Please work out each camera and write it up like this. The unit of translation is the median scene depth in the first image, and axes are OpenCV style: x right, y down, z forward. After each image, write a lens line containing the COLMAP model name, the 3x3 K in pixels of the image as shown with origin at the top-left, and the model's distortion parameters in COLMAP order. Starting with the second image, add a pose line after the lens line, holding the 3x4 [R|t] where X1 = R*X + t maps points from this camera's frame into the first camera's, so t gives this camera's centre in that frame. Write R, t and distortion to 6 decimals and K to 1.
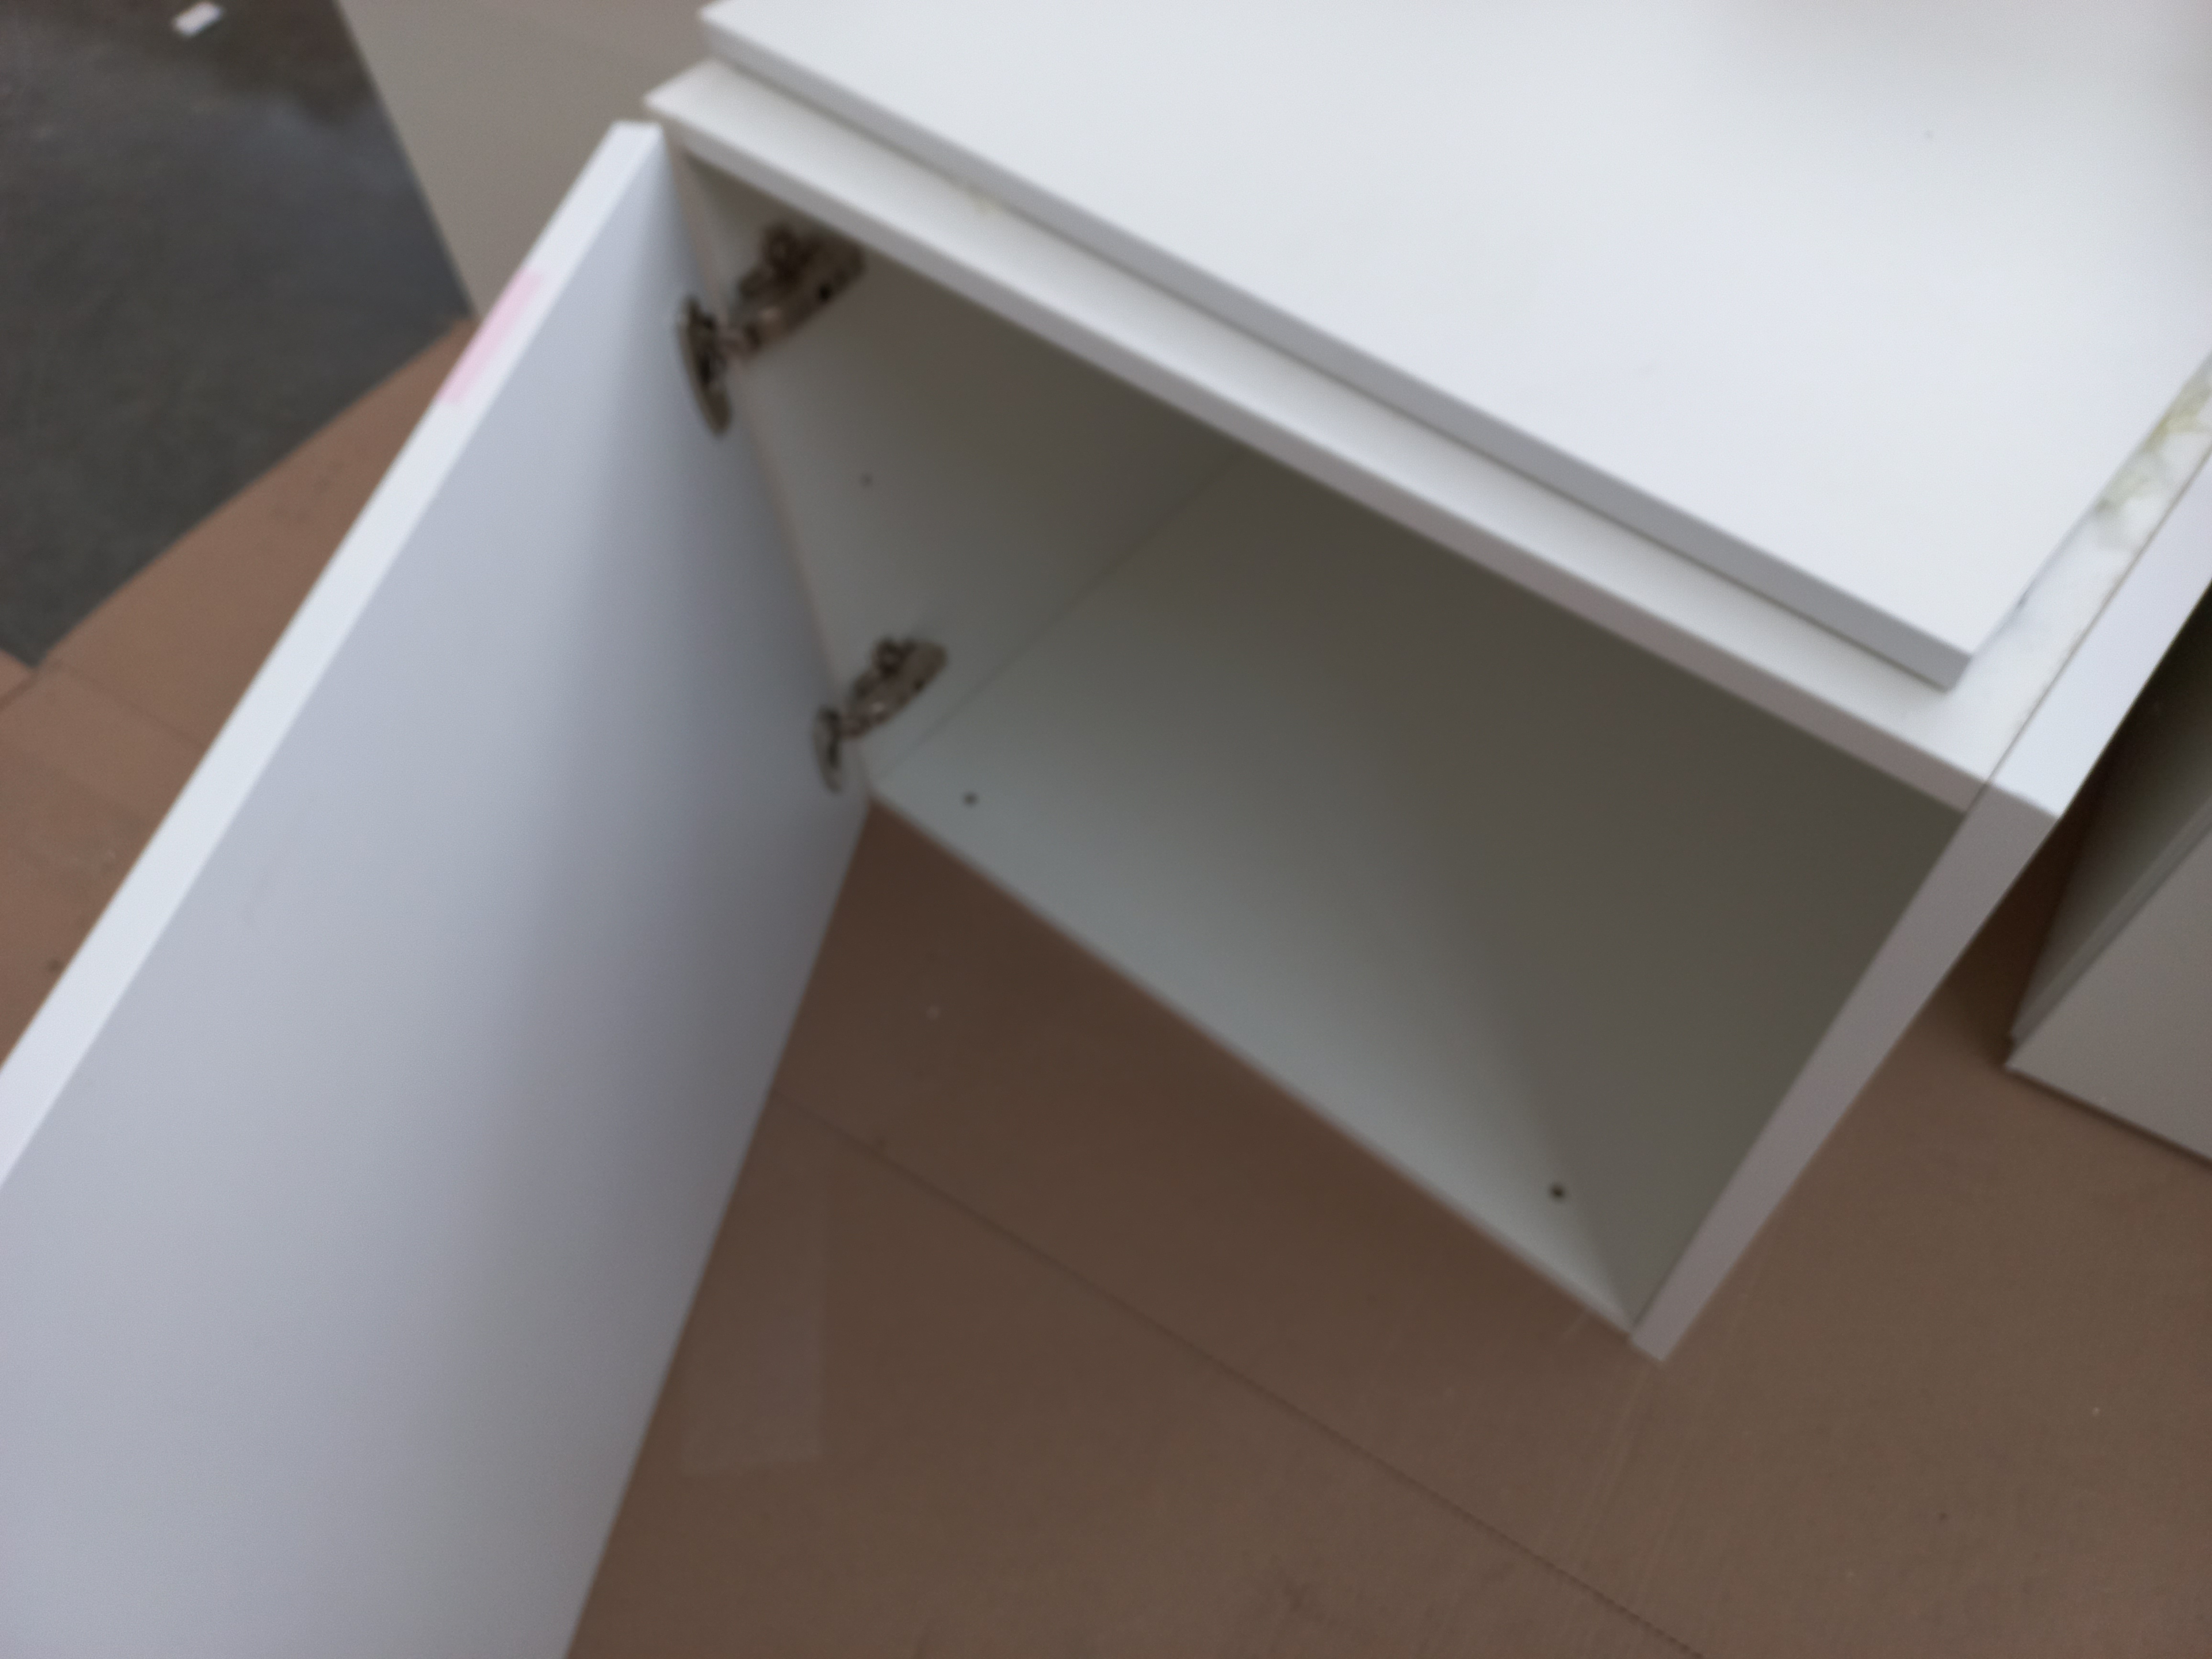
lens RADIAL K [[1711.2, 0, 1106.0], [0, 1711.2, 829.5], [0, 0, 1]] dist [0.011903, 0.002266]
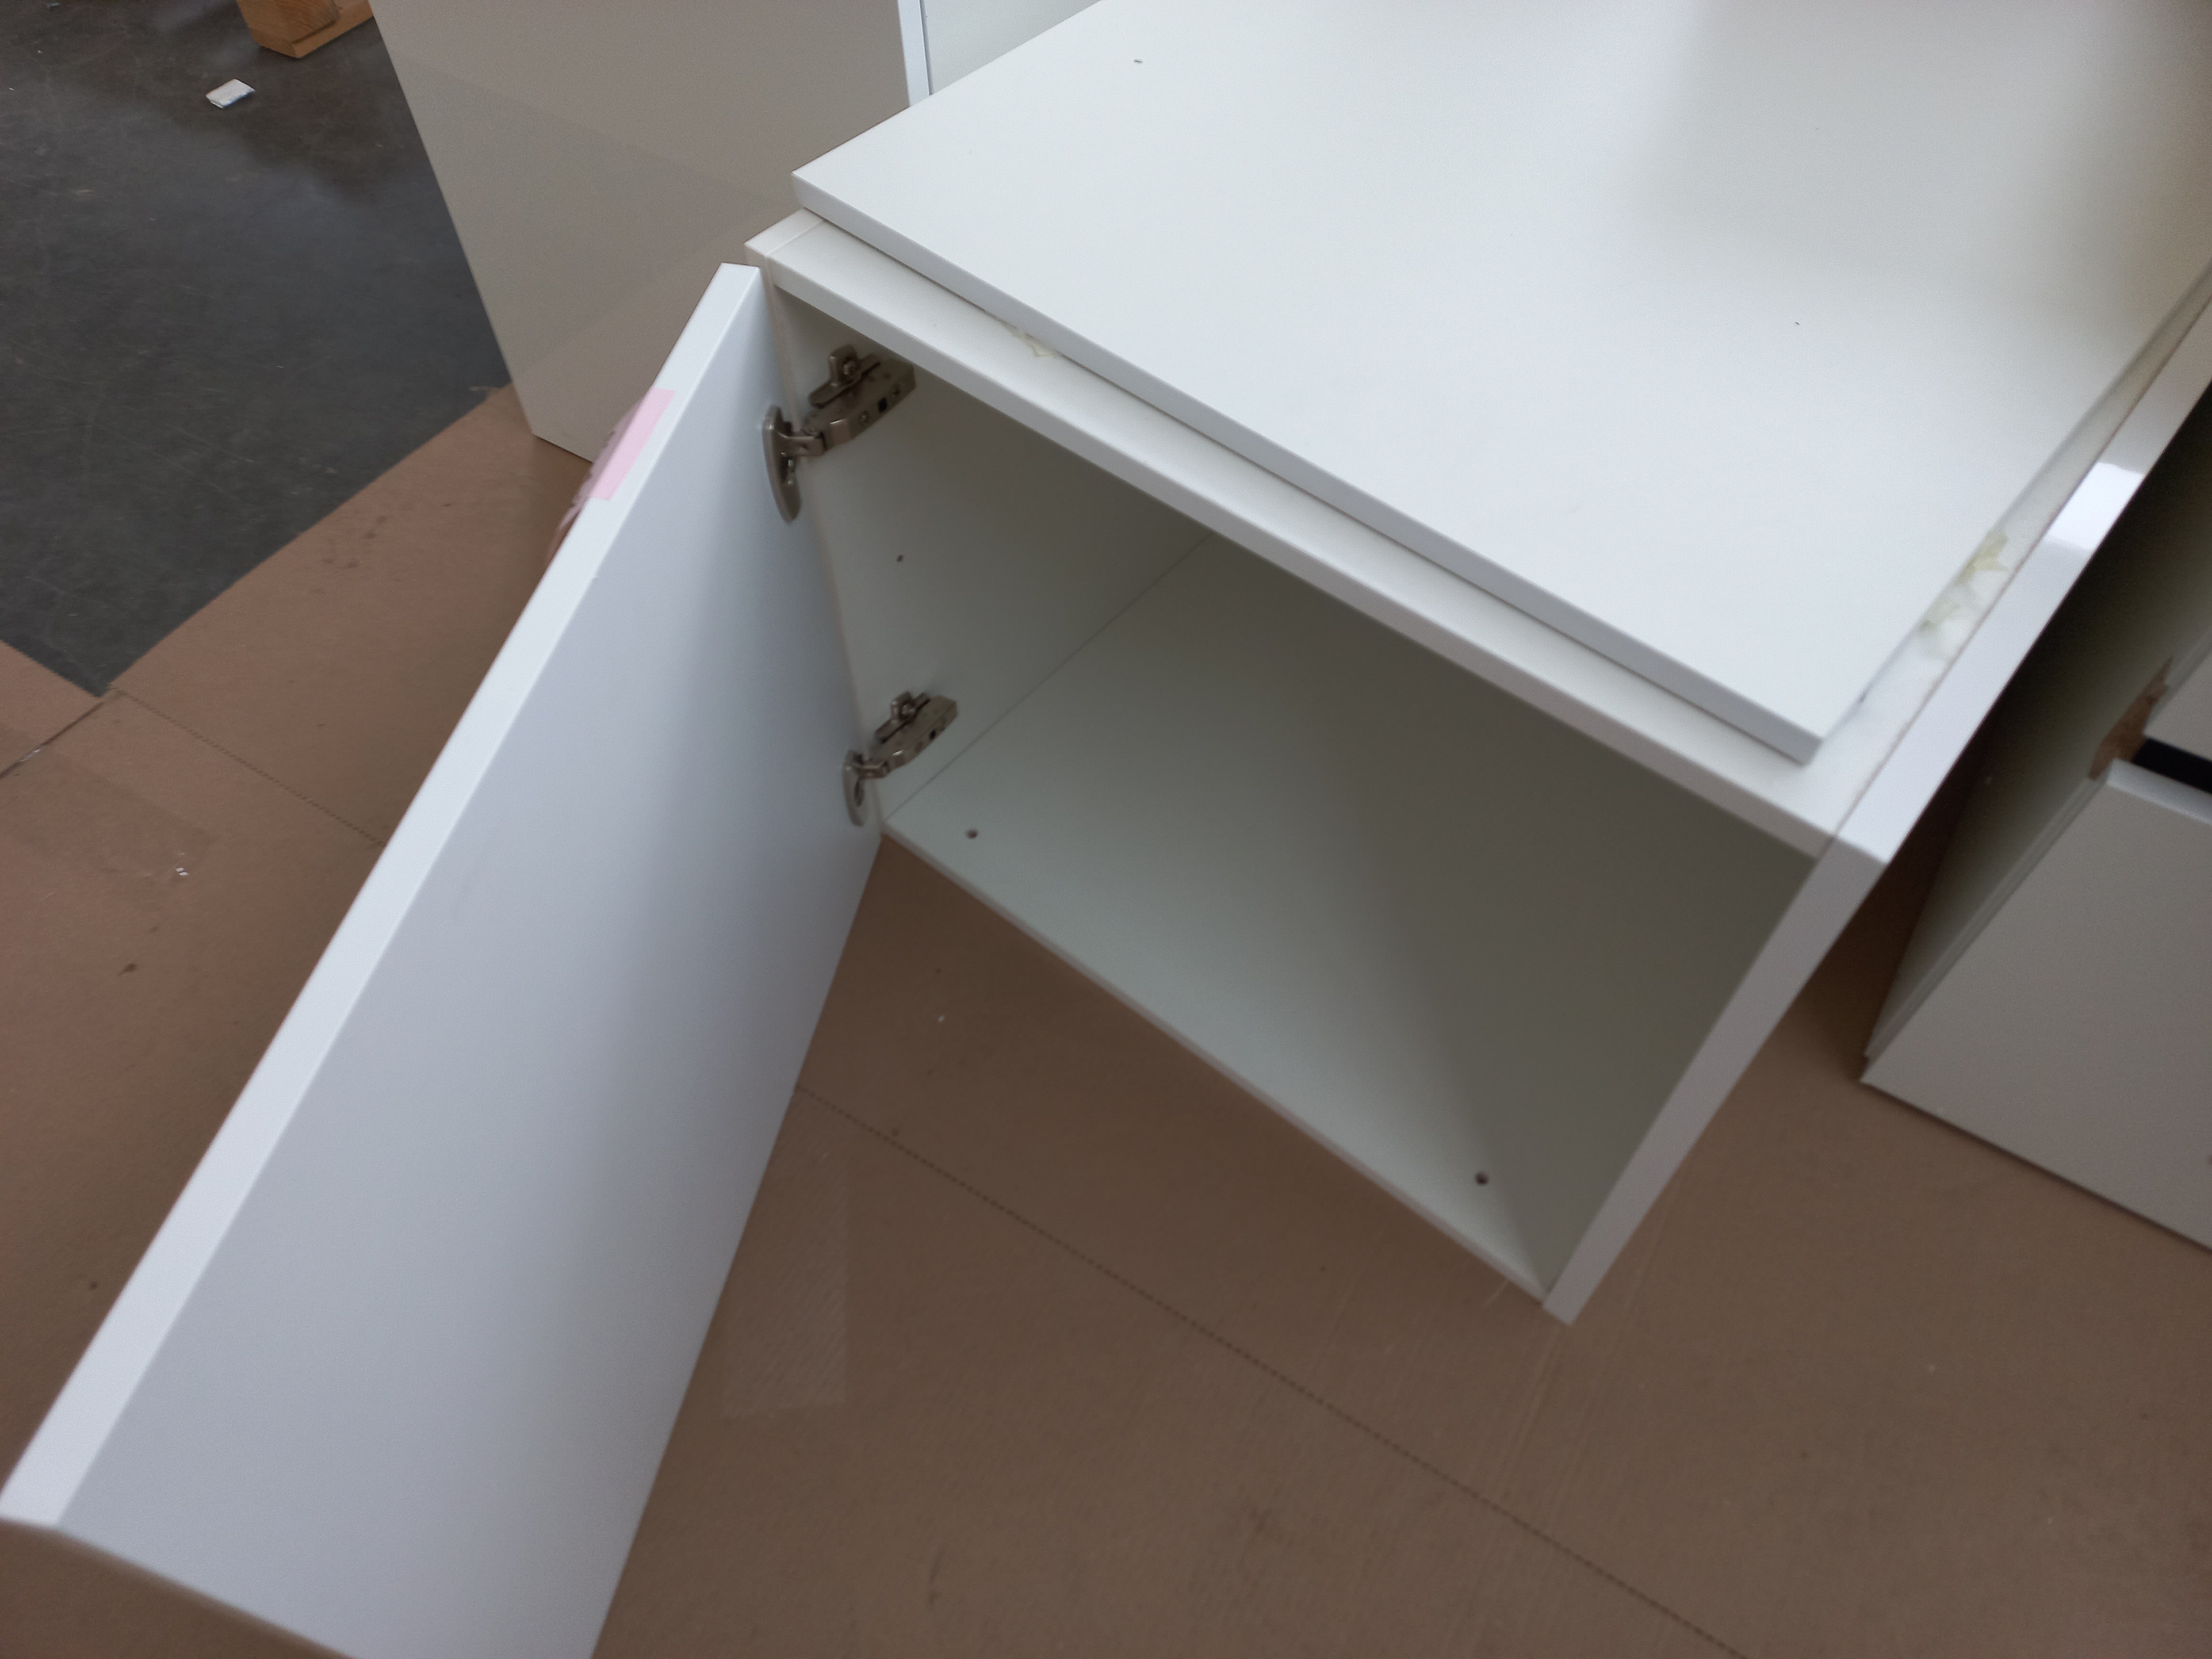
lens RADIAL K [[1603.1, 0, 1106.6], [0, 1603.1, 807.8], [0, 0, 1]] dist [0.043662, -0.000237]
pose [[0.998869, 0.023681, 0.041226, -0.050070], [-0.022103, 0.999021, -0.038313, 0.005822], [-0.042093, 0.037358, 0.998415, -0.114029]]
